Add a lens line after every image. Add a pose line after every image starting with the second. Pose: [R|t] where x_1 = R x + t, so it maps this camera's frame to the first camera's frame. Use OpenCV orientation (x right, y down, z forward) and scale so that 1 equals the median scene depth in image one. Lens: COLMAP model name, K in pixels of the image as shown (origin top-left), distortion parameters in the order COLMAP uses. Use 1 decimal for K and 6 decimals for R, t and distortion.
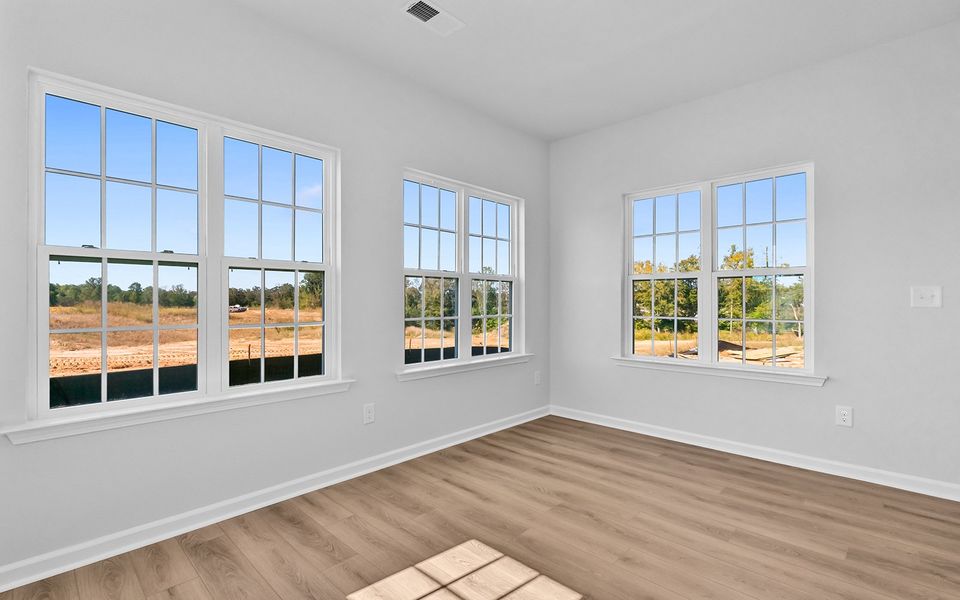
lens RADIAL K [[431.4, 0, 480.0], [0, 431.4, 300.0], [0, 0, 1]] dist [0.000045, 0.000079]
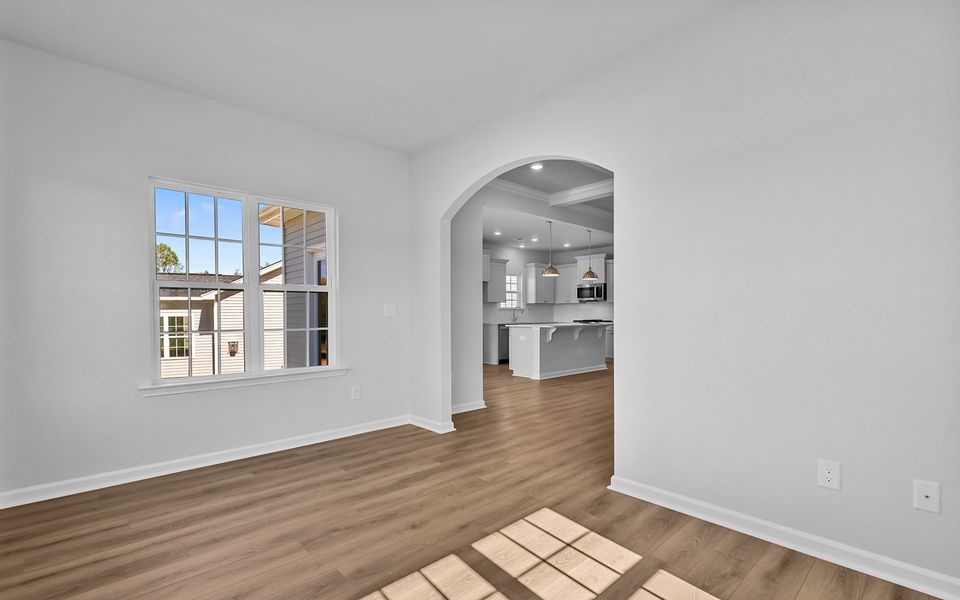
lens RADIAL K [[427.8, 0, 481.7], [0, 427.8, 316.4], [0, 0, 1]] dist [0.000011, 0.000017]
pose [[0.073508, -0.007971, 0.997263, -0.588388], [0.002598, 0.999966, 0.007801, 0.005863], [-0.997291, 0.002017, 0.073527, 0.514594]]
